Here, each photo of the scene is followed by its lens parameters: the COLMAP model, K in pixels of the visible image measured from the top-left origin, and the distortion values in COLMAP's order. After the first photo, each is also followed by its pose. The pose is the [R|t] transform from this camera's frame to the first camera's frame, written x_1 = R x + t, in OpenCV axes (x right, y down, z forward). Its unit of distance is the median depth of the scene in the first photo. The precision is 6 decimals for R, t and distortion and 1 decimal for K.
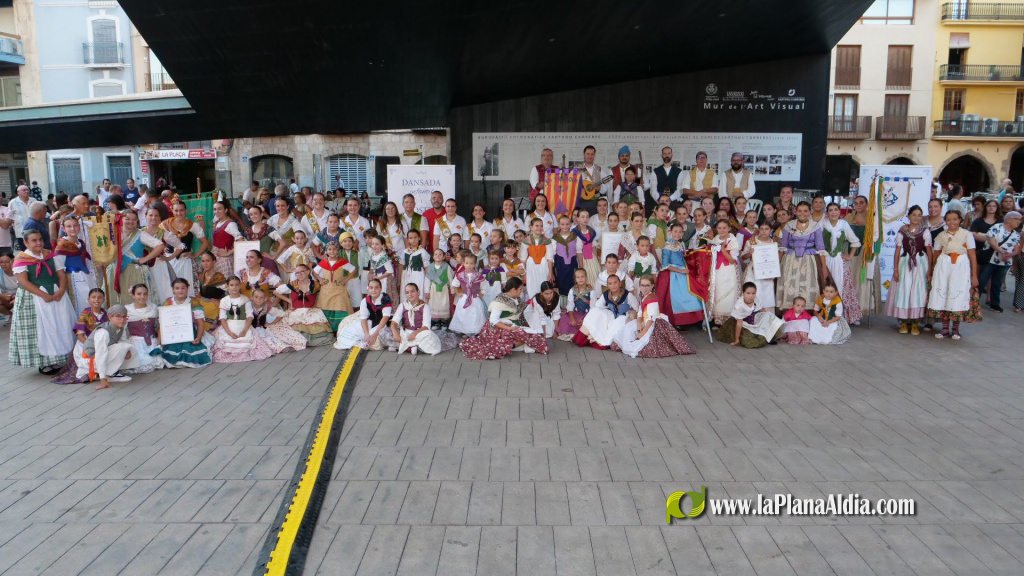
lens RADIAL K [[749.2, 0, 515.1], [0, 749.2, 286.6], [0, 0, 1]] dist [-0.031484, -0.001268]
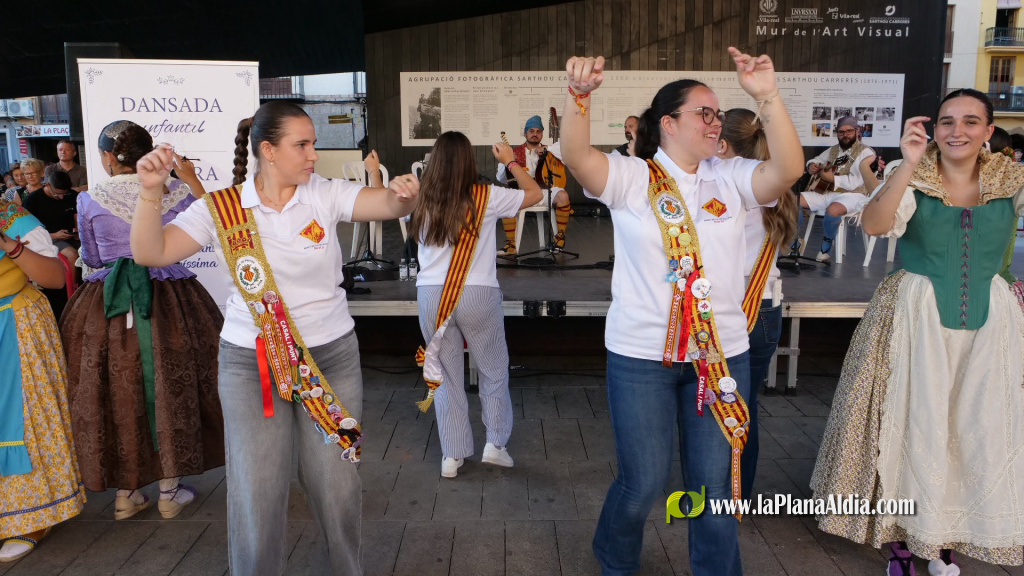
lens RADIAL K [[727.7, 0, 490.5], [0, 727.7, 291.8], [0, 0, 1]] dist [-0.058805, 0.002094]
pose [[0.999893, -0.001777, -0.014534, 0.027469], [0.002074, 0.999789, 0.020460, -0.025494], [0.014495, -0.020488, 0.999685, 0.336871]]
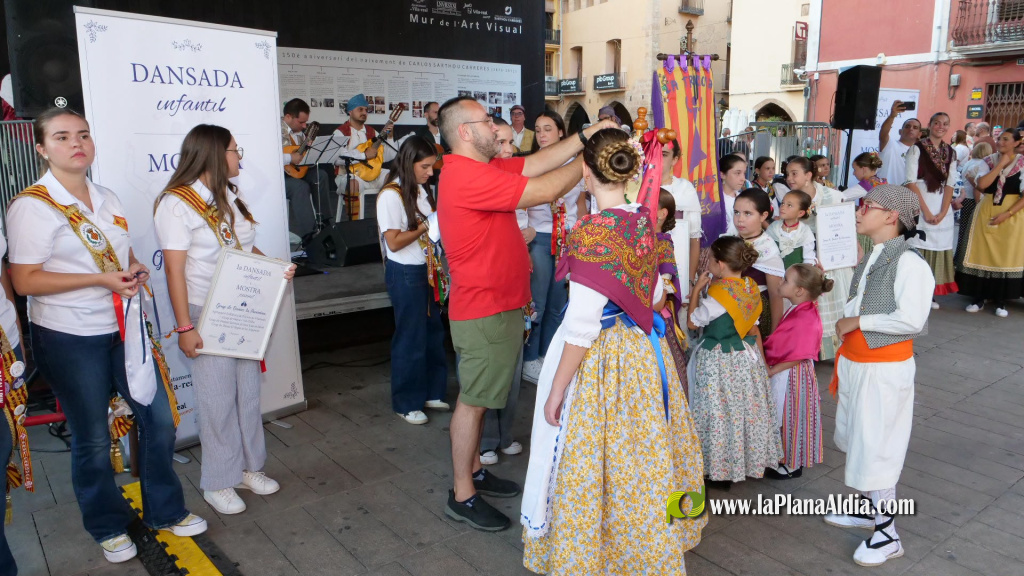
lens RADIAL K [[739.8, 0, 512.0], [0, 739.8, 288.0], [0, 0, 1]] dist [-0.034461, -0.005643]
pose [[0.776110, -0.126960, 0.617685, -0.122309], [0.098254, 0.991906, 0.080424, -0.032716], [-0.622896, -0.001728, 0.782303, 0.362489]]
